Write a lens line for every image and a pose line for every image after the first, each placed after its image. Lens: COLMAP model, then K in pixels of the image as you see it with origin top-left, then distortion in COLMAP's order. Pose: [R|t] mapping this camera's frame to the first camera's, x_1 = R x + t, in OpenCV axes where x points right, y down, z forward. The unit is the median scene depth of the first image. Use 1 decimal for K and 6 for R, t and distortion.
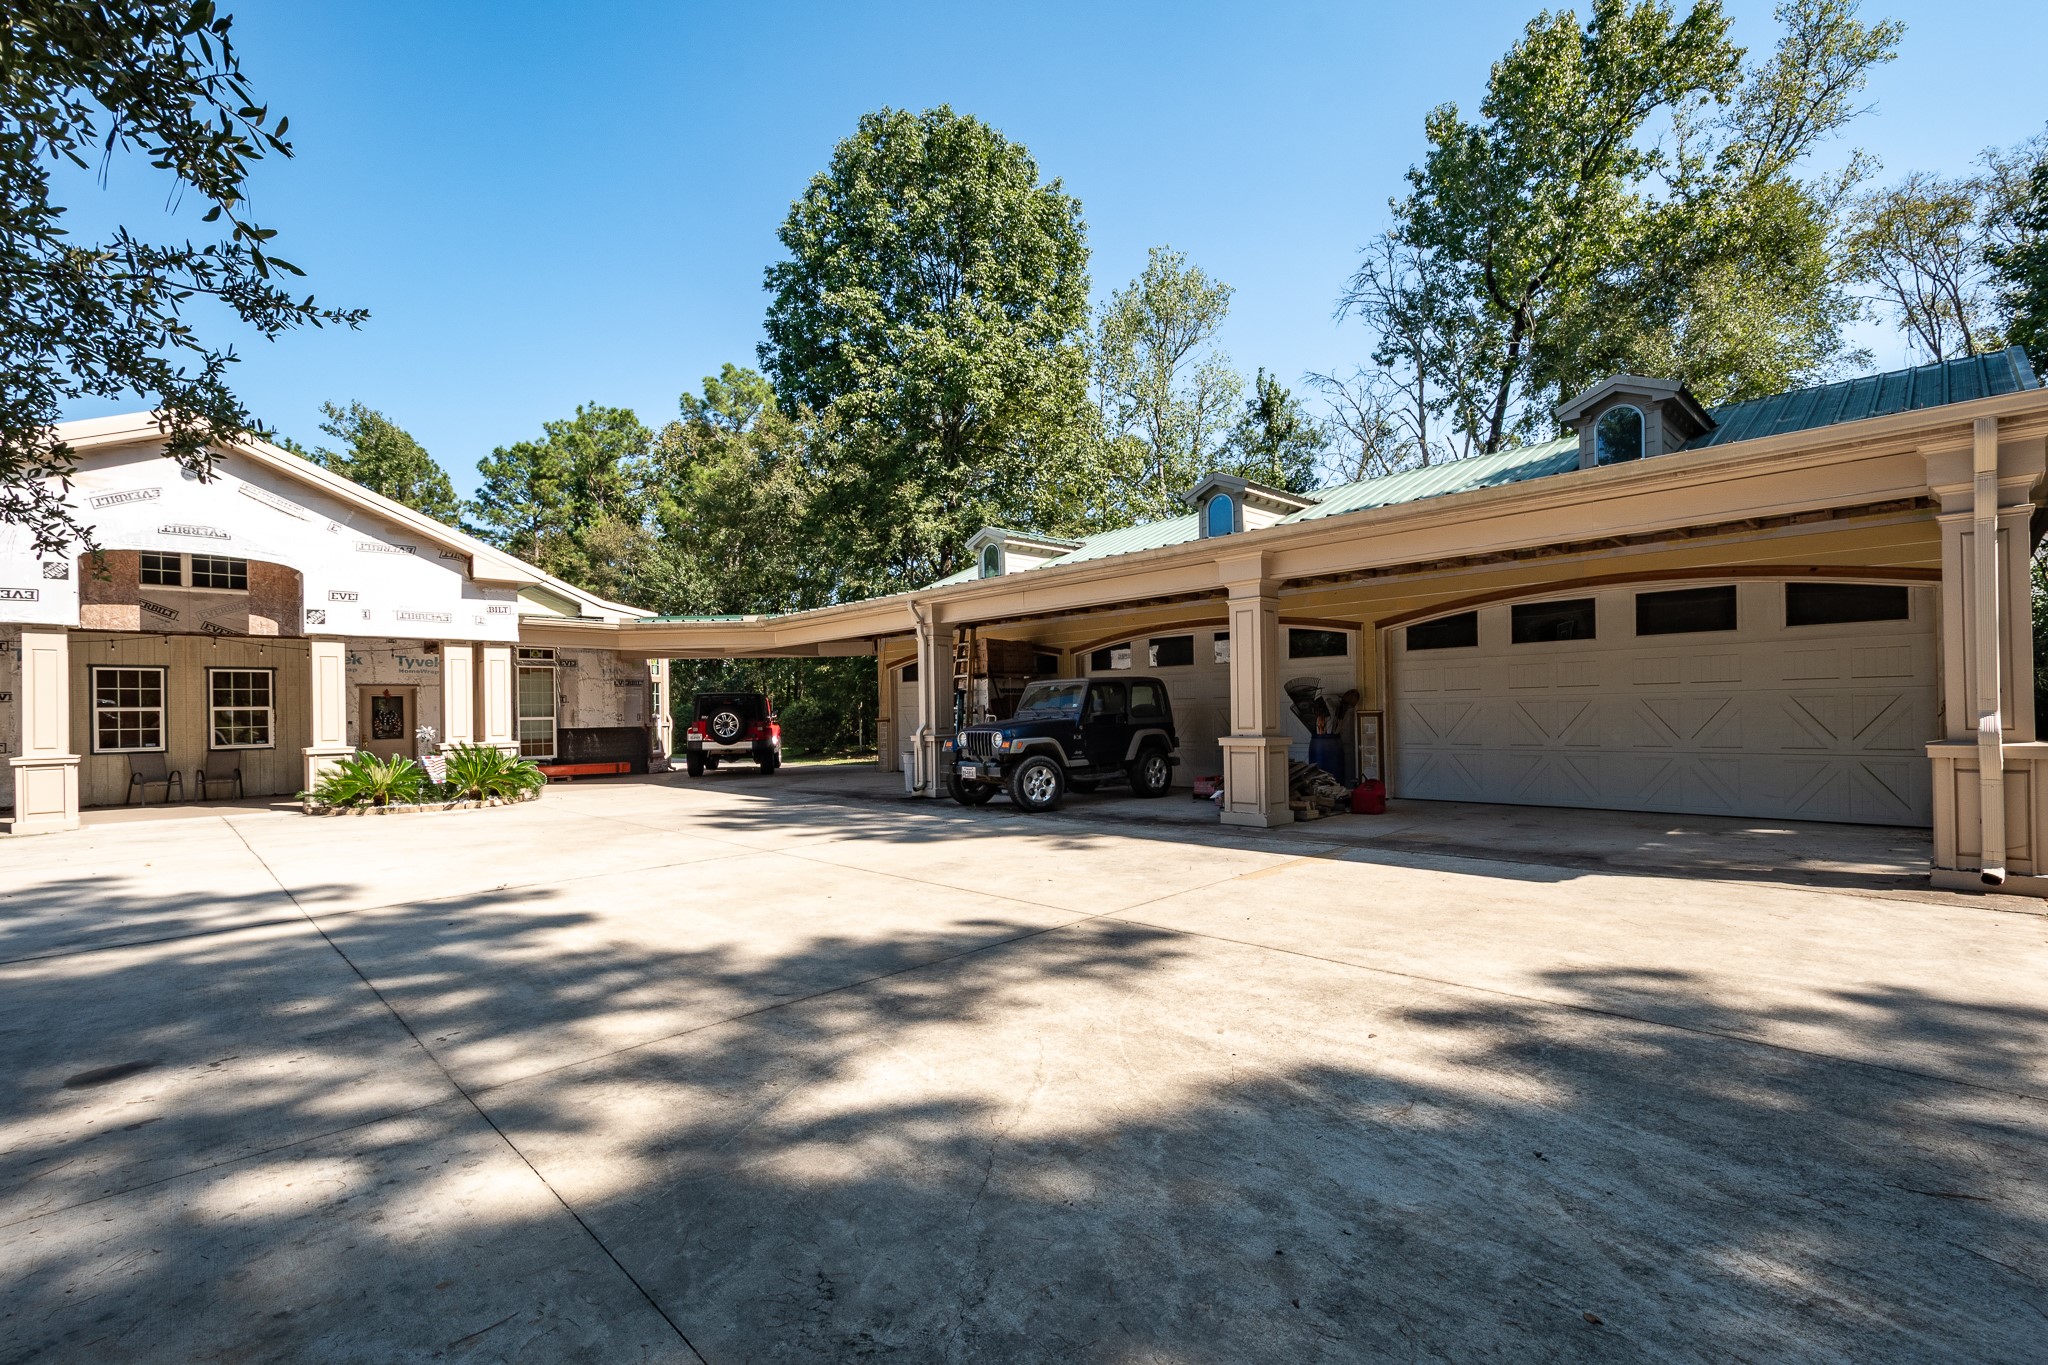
lens RADIAL K [[910.6, 0, 1028.0], [0, 910.6, 712.2], [0, 0, 1]] dist [0.005656, 0.000081]
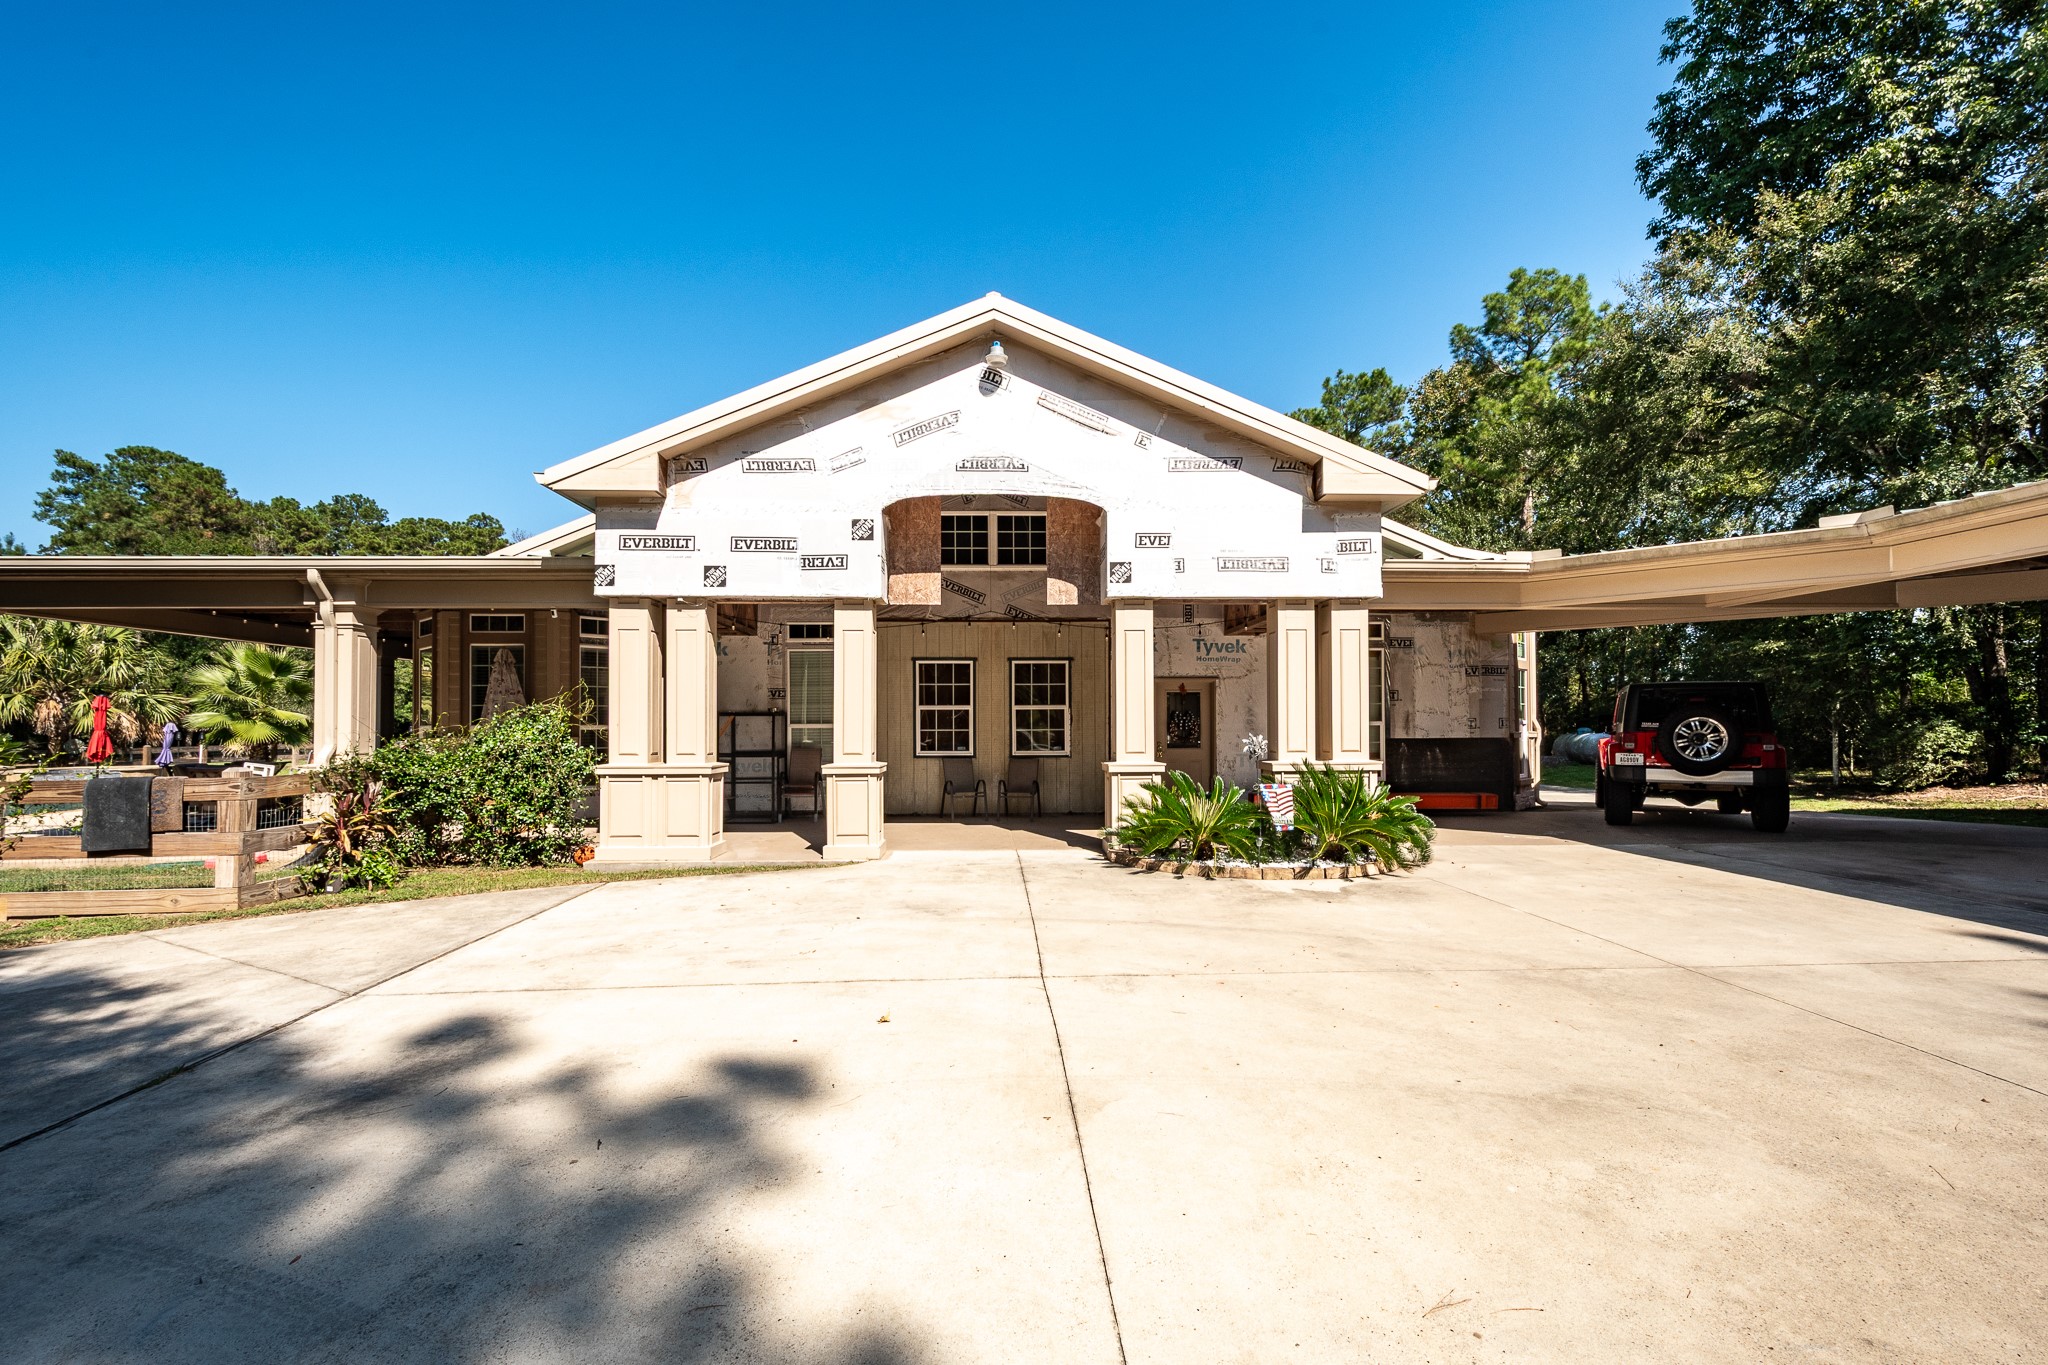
lens RADIAL K [[910.6, 0, 1007.7], [0, 910.6, 720.7], [0, 0, 1]] dist [0.005656, 0.000081]
pose [[0.731388, 0.010261, -0.681885, -0.332004], [-0.007476, 0.999947, 0.007030, 0.002712], [0.681921, -0.000044, 0.731426, 0.392211]]
